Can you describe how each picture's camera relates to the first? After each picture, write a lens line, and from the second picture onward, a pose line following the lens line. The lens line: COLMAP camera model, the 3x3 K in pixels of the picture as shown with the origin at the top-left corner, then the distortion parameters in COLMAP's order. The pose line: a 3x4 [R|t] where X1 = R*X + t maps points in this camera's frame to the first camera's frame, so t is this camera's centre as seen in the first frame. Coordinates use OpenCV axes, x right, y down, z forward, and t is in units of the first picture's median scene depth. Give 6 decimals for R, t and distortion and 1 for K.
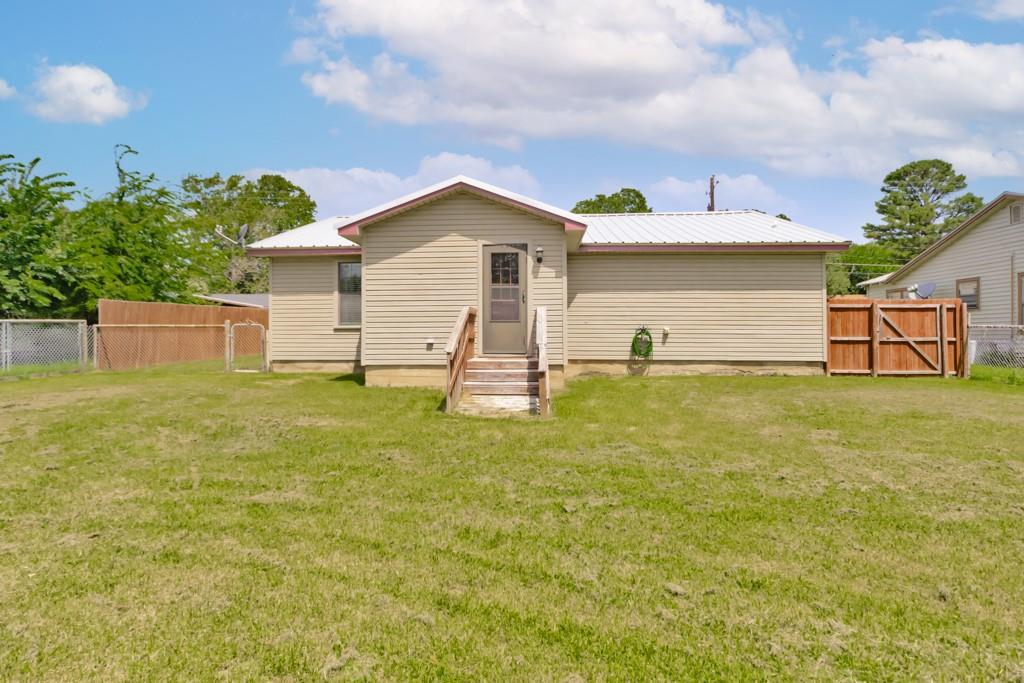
lens RADIAL K [[585.7, 0, 512.0], [0, 585.7, 341.5], [0, 0, 1]] dist [-0.002423, -0.000373]
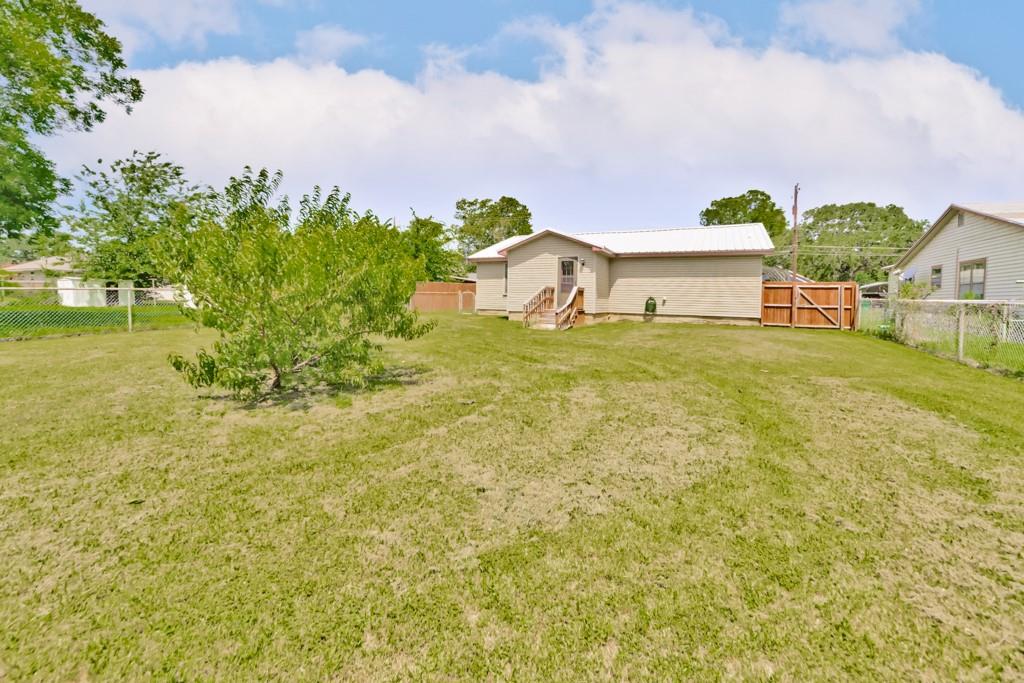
lens RADIAL K [[430.9, 0, 512.0], [0, 430.9, 341.5], [0, 0, 1]] dist [0.001106, 0.000064]
pose [[0.923104, 0.055651, -0.380501, 0.345915], [-0.023450, 0.995778, 0.088751, 0.006986], [0.383834, -0.073004, 0.920512, -0.469158]]
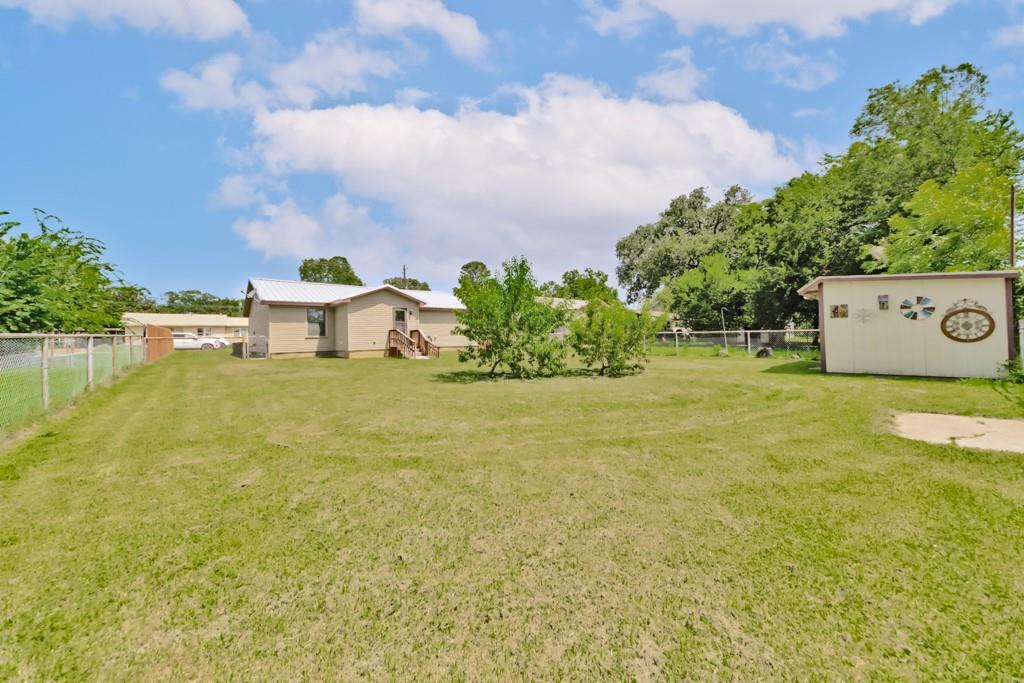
lens RADIAL K [[361.5, 0, 512.0], [0, 361.5, 341.5], [0, 0, 1]] dist [-0.000116, -0.000004]
pose [[0.741421, -0.024022, 0.670610, -0.677888], [0.034013, 0.999420, -0.001805, 0.022756], [-0.670177, 0.024147, 0.741808, -0.610178]]
